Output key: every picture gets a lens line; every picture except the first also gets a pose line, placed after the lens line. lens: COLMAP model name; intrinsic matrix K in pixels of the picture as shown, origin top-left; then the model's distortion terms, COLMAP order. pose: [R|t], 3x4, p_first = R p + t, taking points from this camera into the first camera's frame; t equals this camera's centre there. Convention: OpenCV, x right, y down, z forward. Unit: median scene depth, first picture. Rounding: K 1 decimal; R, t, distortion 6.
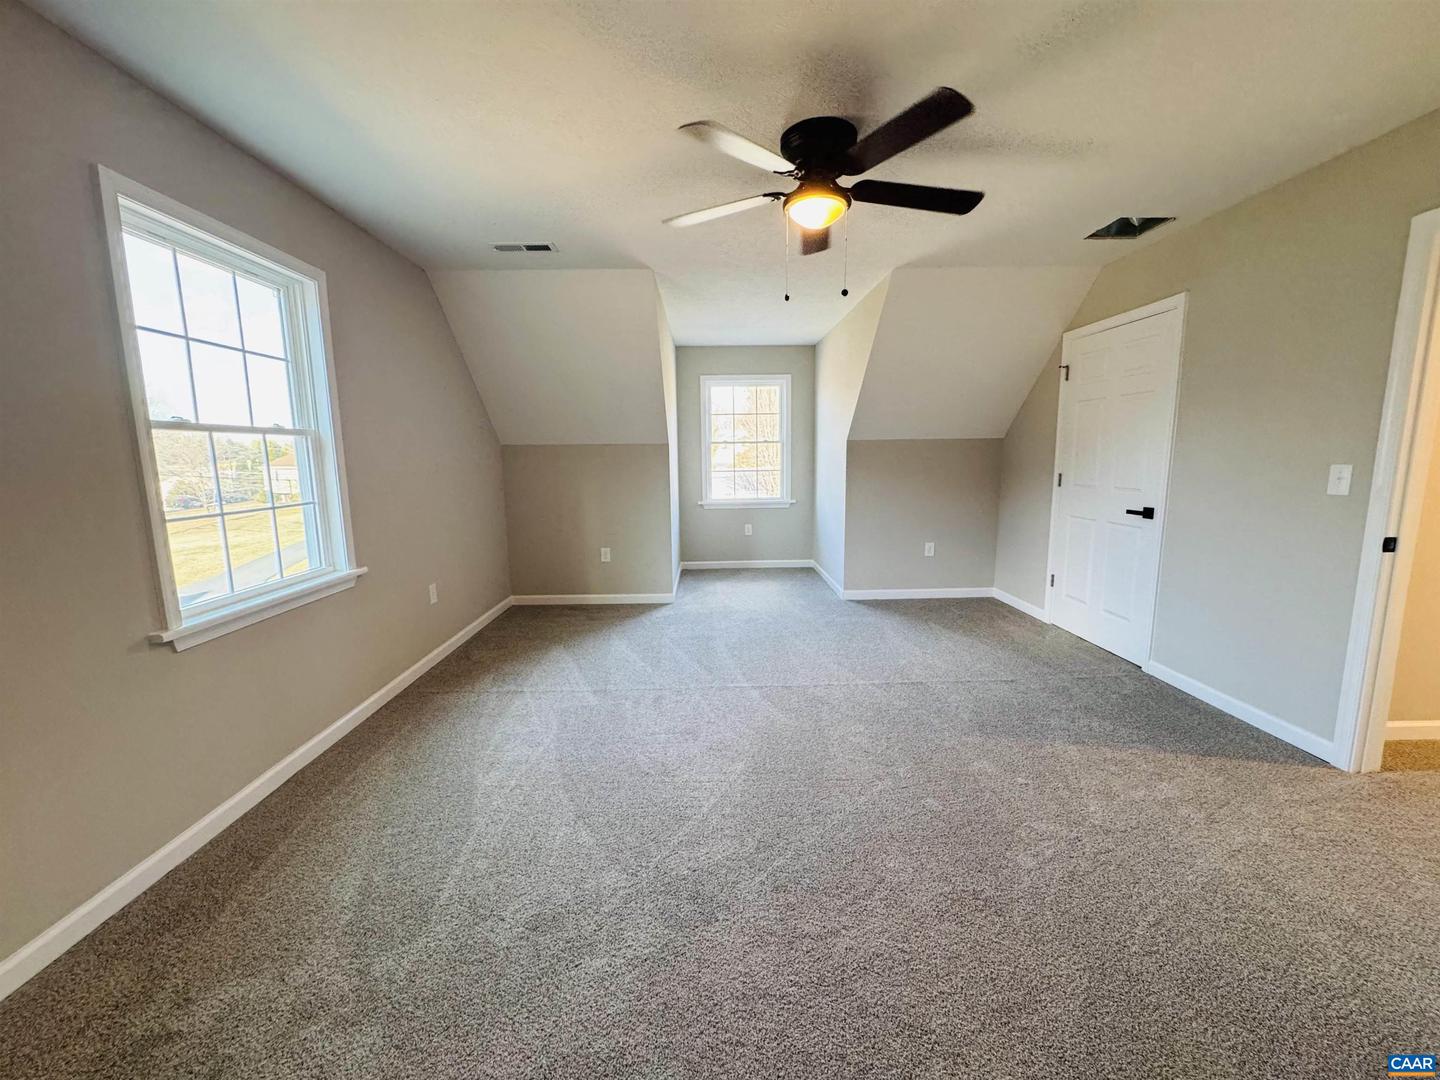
lens RADIAL K [[572.8, 0, 718.6], [0, 572.8, 545.3], [0, 0, 1]] dist [-0.003385, 0.000938]
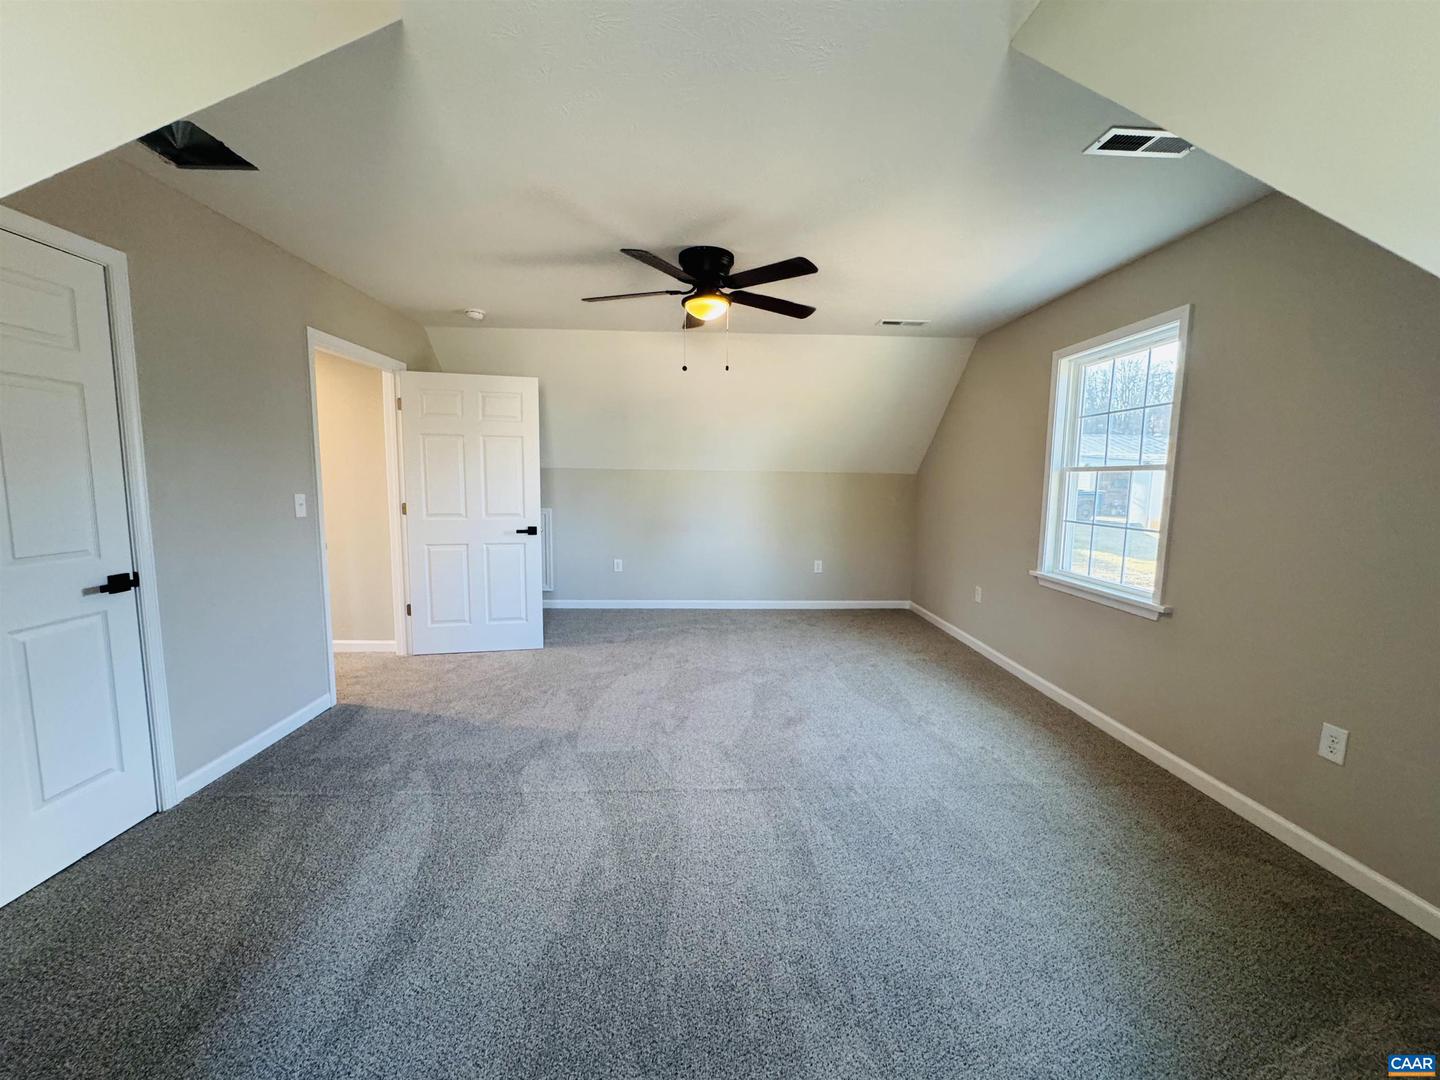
lens RADIAL K [[572.8, 0, 716.9], [0, 572.8, 543.8], [0, 0, 1]] dist [-0.003385, 0.000938]
pose [[-0.999871, 0.001660, -0.015989, 0.107836], [-0.002709, 0.963036, 0.269358, -0.262640], [0.015845, 0.269367, -0.962907, 1.571852]]
